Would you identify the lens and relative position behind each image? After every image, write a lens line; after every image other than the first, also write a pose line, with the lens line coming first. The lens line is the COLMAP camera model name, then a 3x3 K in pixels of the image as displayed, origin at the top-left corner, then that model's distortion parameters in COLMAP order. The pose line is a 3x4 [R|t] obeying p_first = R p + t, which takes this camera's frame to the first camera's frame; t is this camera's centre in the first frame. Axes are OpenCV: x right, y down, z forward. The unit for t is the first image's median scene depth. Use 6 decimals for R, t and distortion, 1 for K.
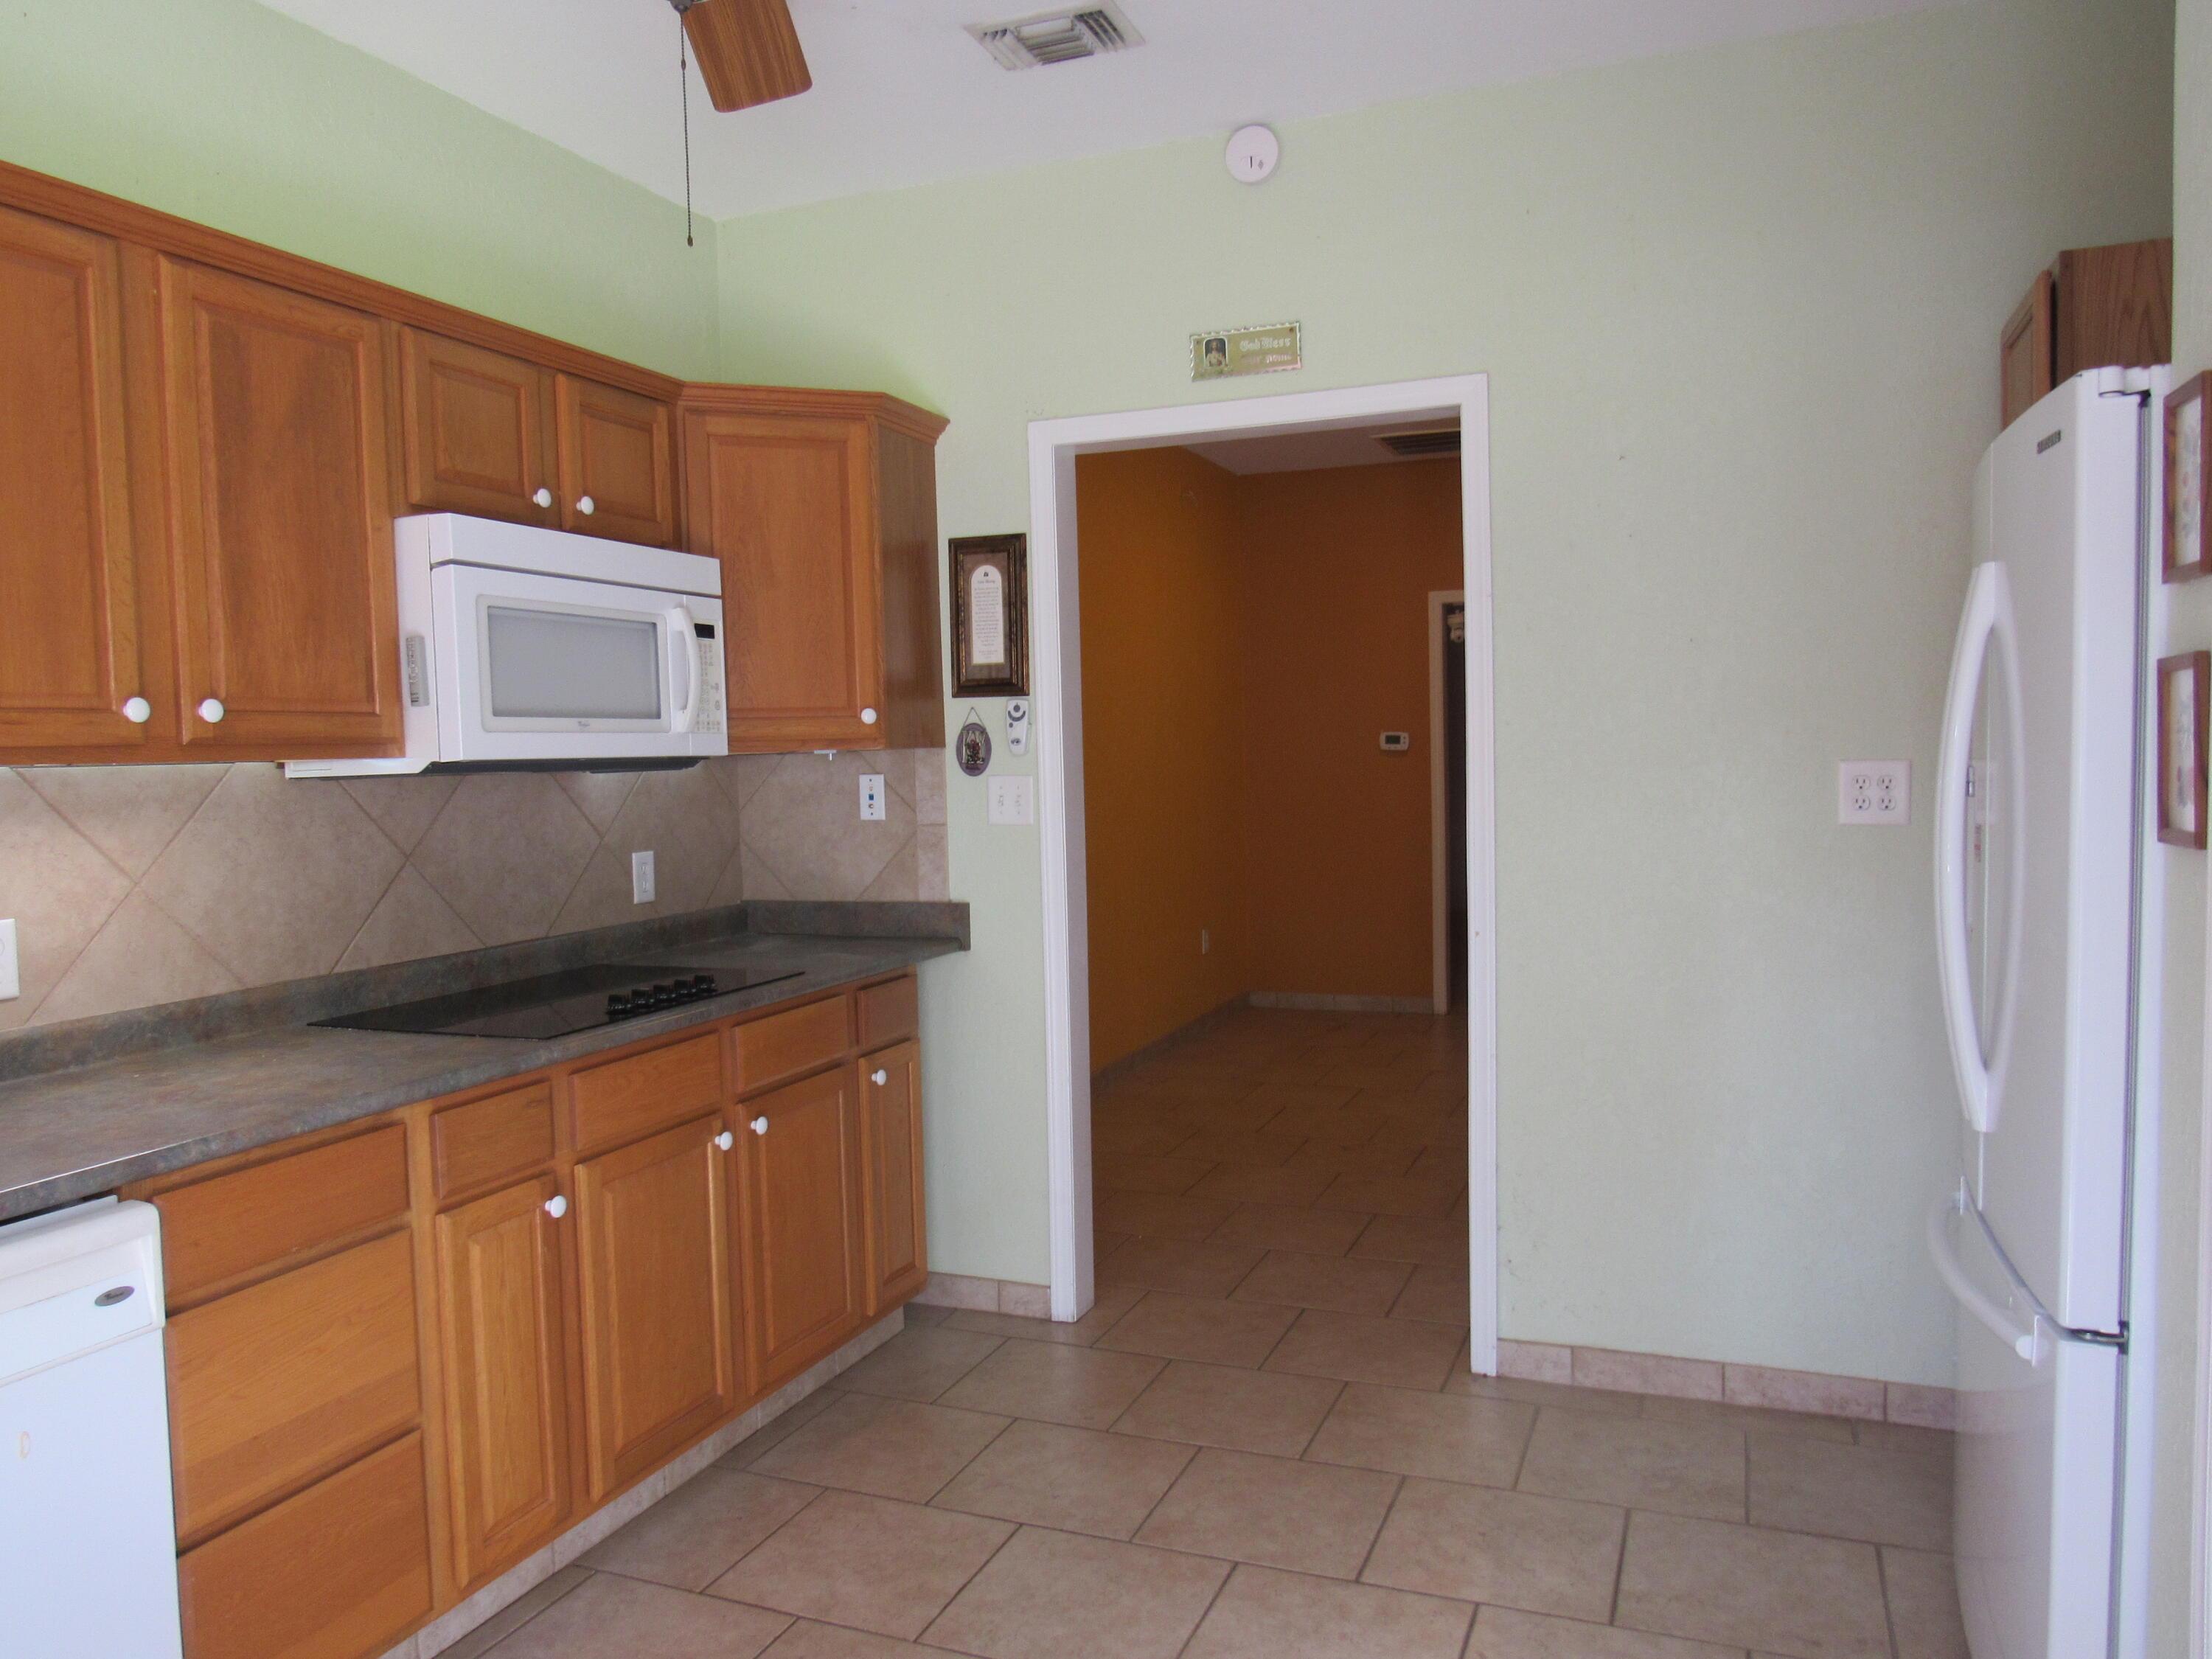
lens RADIAL K [[1600.4, 0, 1105.9], [0, 1600.4, 829.2], [0, 0, 1]] dist [-0.032651, 0.017027]
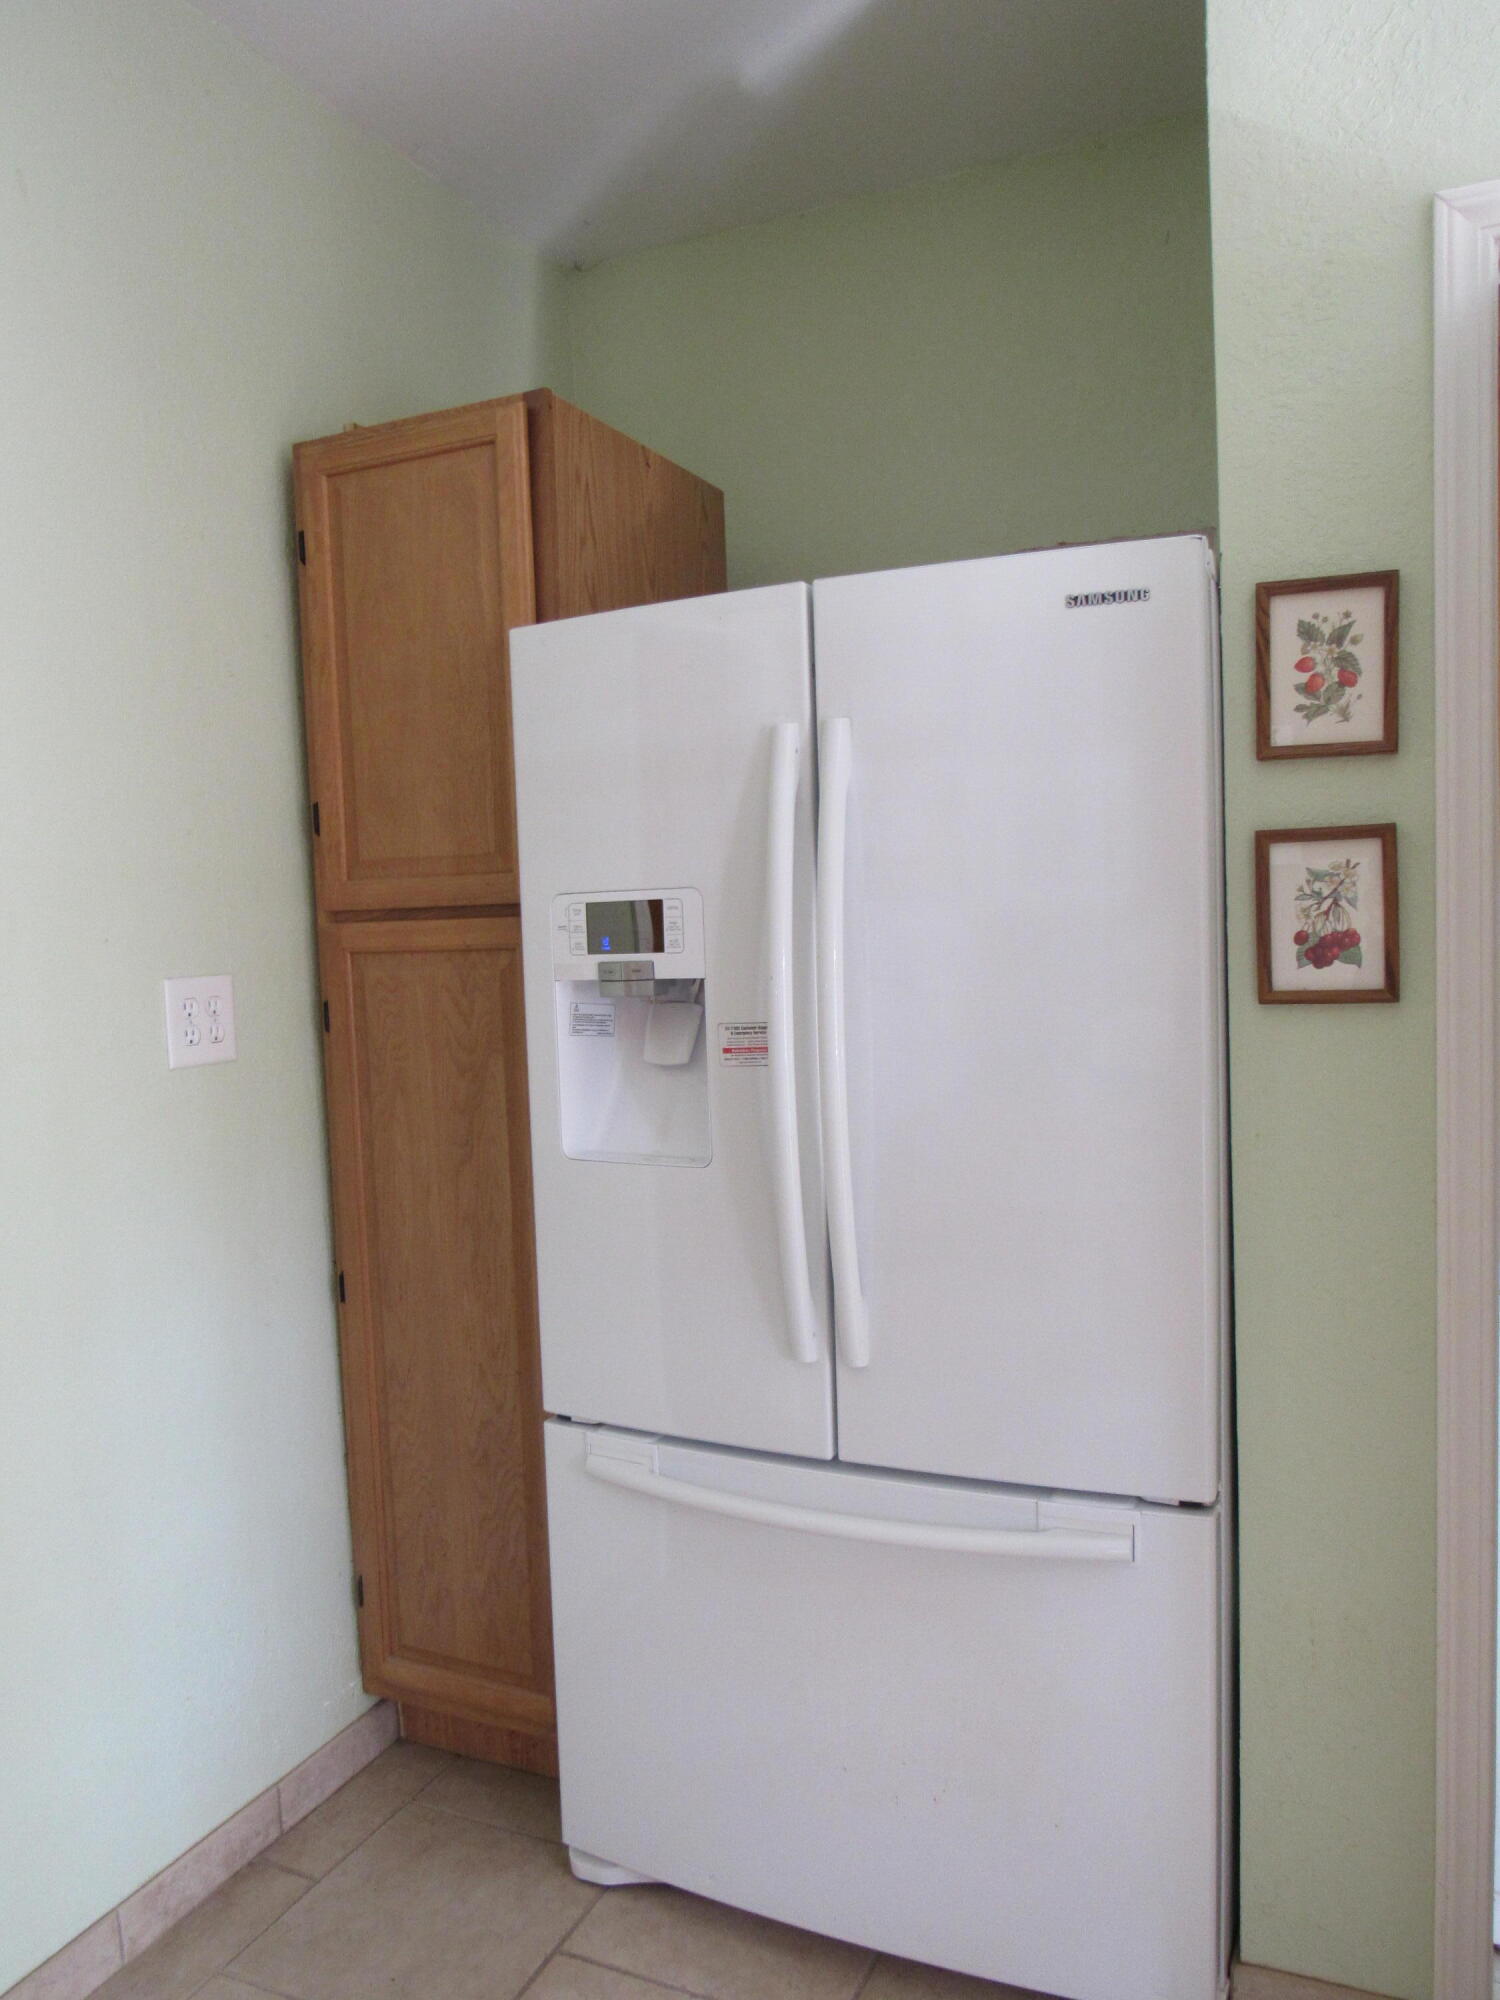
lens RADIAL K [[1447.0, 0, 749.3], [0, 1447.0, 1013.9], [0, 0, 1]] dist [-0.032651, 0.017027]
pose [[0.044764, -0.050097, 0.997741, -0.170475], [0.091616, 0.994739, 0.045836, -0.032847], [-0.994788, 0.089357, 0.049118, 0.703511]]
